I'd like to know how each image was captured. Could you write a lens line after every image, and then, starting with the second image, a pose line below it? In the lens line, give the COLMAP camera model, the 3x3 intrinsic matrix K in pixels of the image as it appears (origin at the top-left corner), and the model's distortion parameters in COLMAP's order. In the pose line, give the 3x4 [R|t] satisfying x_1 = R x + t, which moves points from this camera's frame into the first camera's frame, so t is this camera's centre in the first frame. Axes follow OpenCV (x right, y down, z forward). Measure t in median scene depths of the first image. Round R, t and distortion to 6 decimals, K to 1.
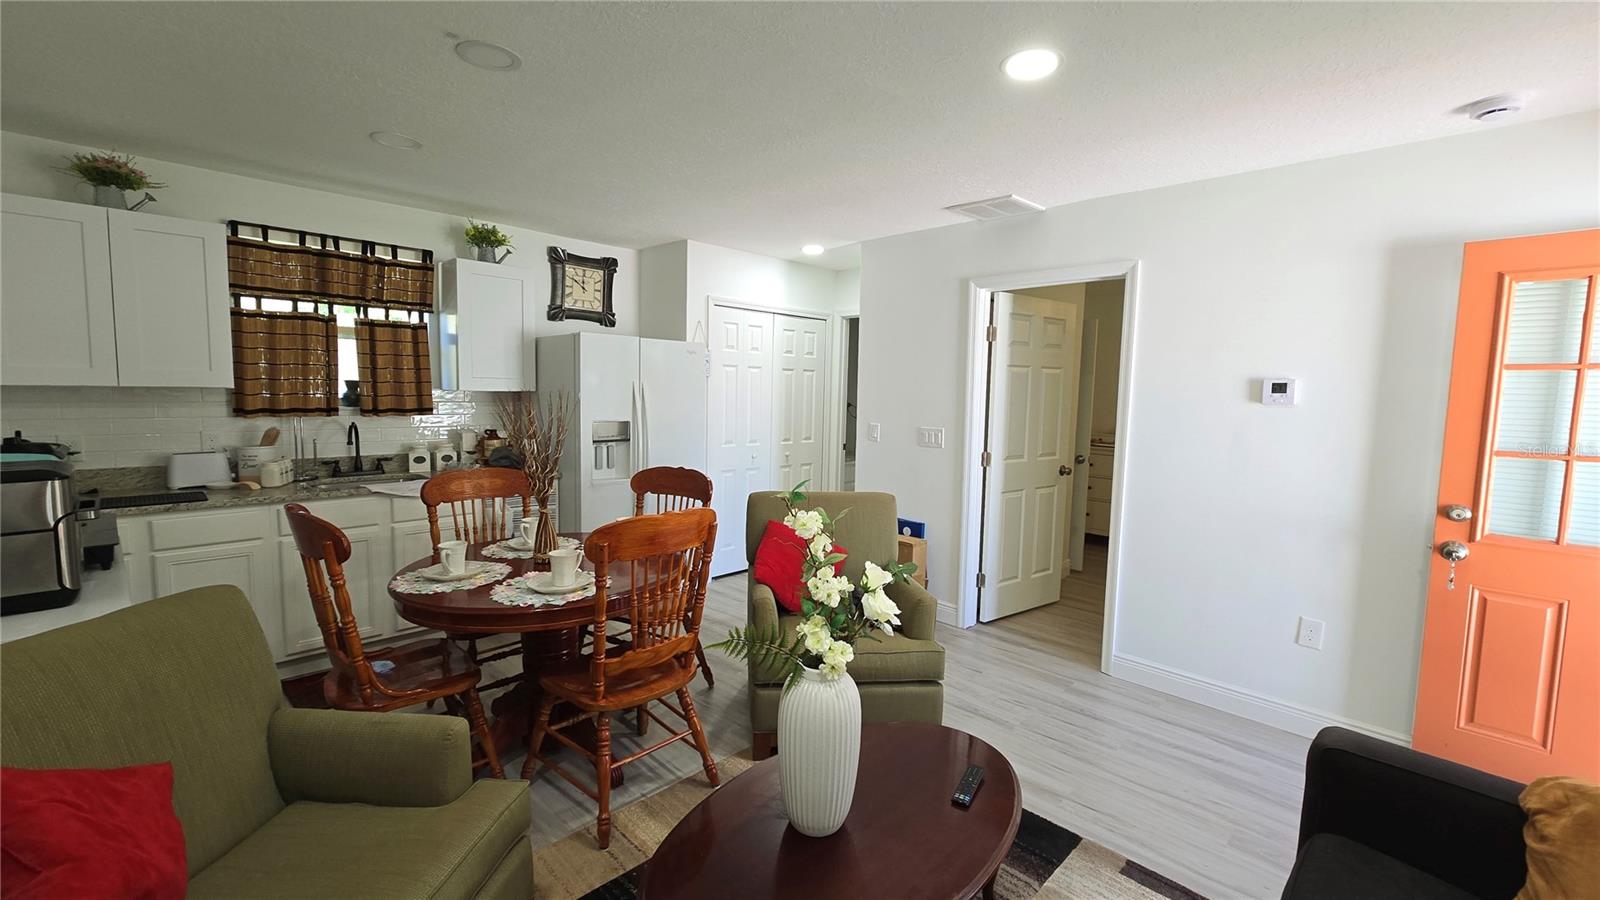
lens RADIAL K [[648.1, 0, 804.9], [0, 648.1, 443.8], [0, 0, 1]] dist [-0.009475, 0.000507]
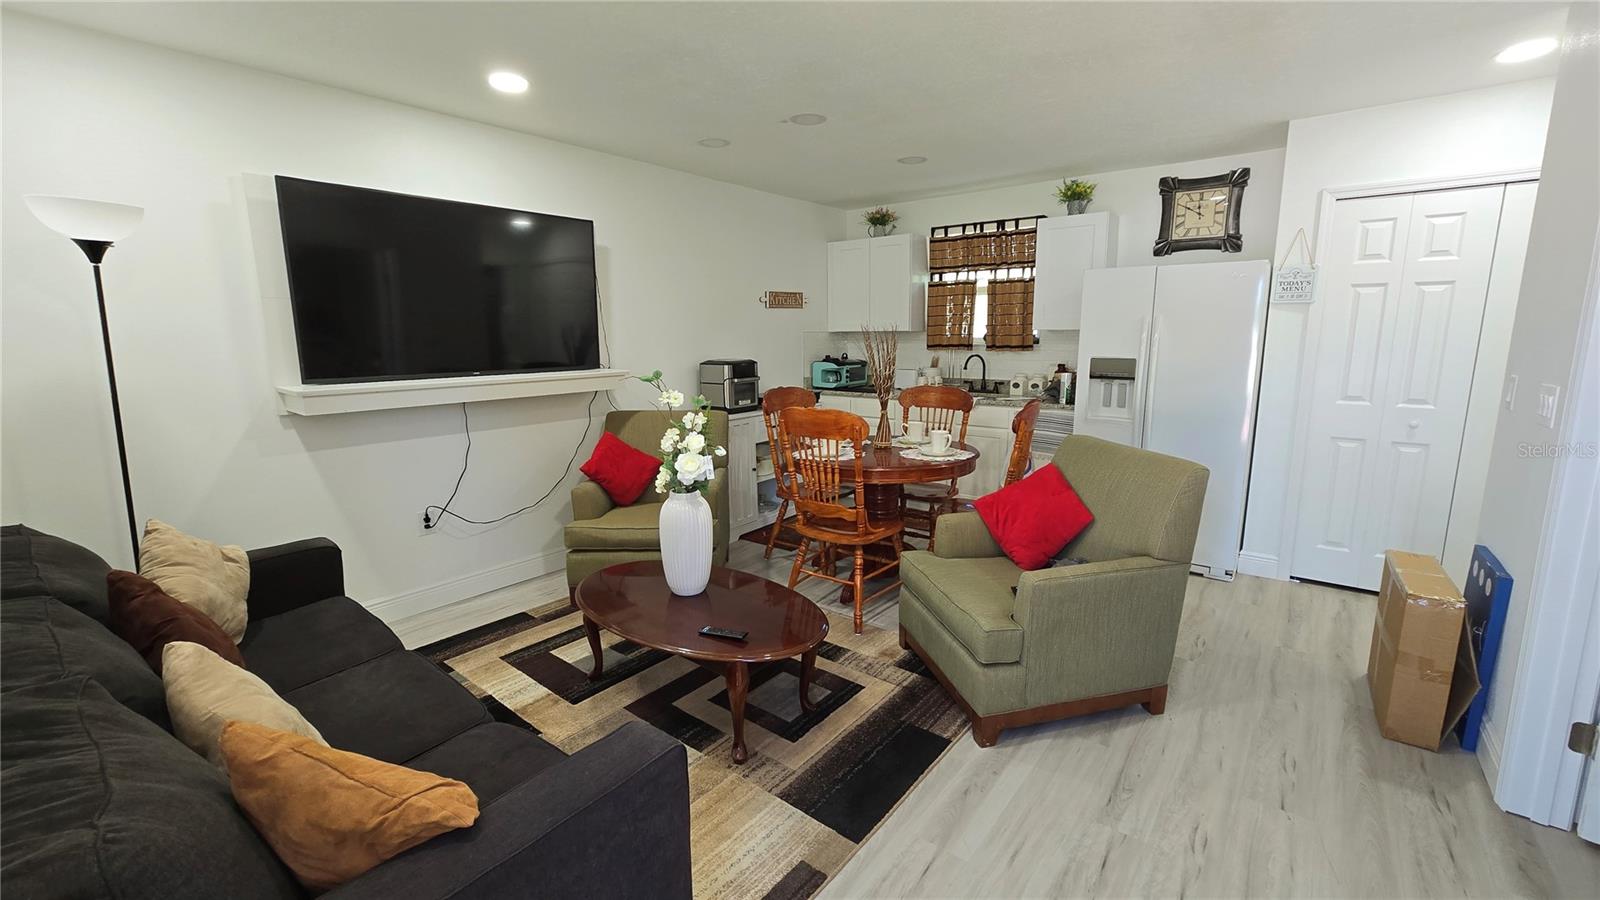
lens RADIAL K [[648.1, 0, 804.9], [0, 648.1, 443.8], [0, 0, 1]] dist [-0.009475, 0.000507]
pose [[0.106513, 0.144661, -0.983732, 0.650502], [-0.072811, 0.987839, 0.137381, -0.007456], [0.991642, 0.056994, 0.115751, 0.445603]]
